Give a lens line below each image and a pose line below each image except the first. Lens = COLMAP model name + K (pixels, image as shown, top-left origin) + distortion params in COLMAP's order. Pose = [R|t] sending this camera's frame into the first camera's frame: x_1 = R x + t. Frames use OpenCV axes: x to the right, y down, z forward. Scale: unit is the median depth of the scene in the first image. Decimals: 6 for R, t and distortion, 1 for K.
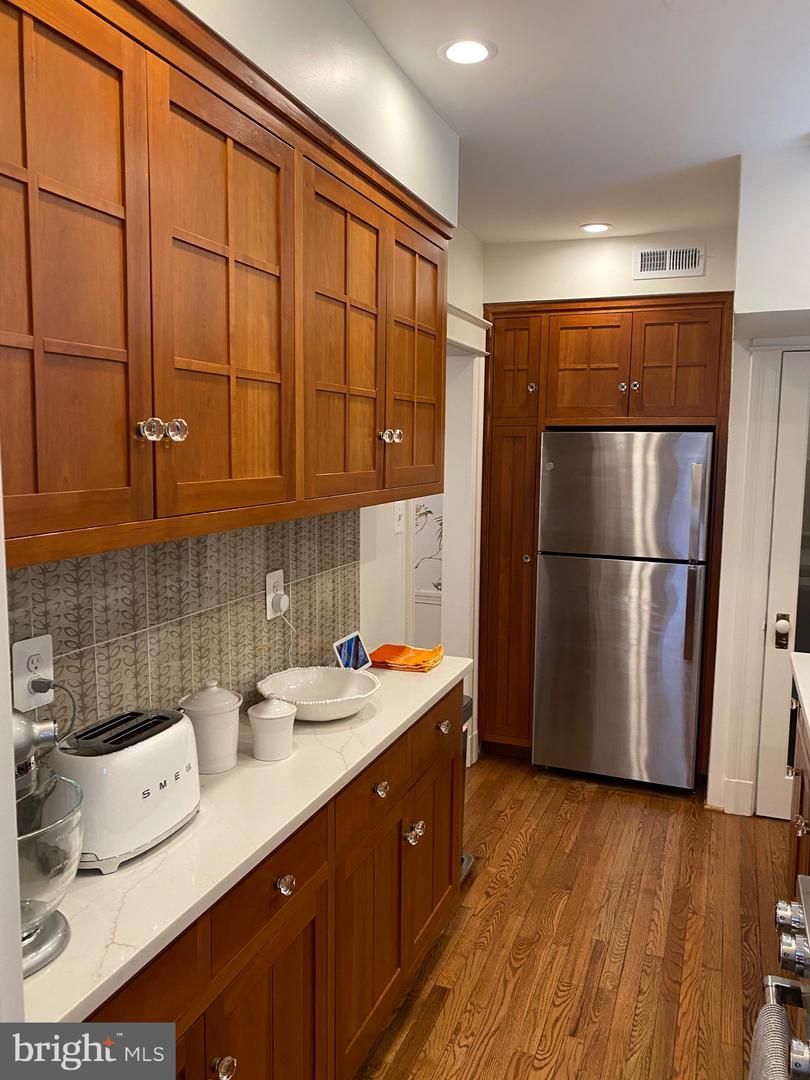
lens RADIAL K [[813.8, 0, 426.0], [0, 813.8, 542.6], [0, 0, 1]] dist [0.031834, -0.026430]
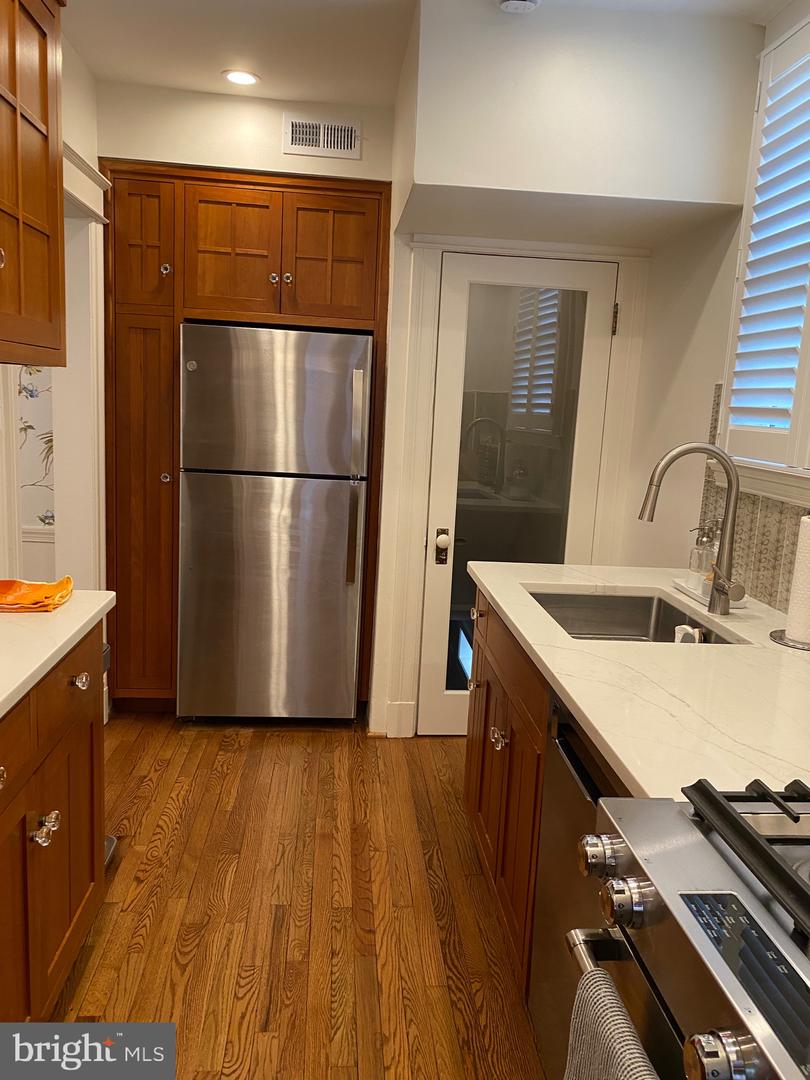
lens RADIAL K [[813.8, 0, 419.1], [0, 813.8, 535.3], [0, 0, 1]] dist [0.031834, -0.026430]
pose [[0.896066, -0.036672, 0.442404, -0.019036], [0.011667, 0.998183, 0.059111, 0.037283], [-0.443768, -0.047806, 0.894866, 0.142337]]
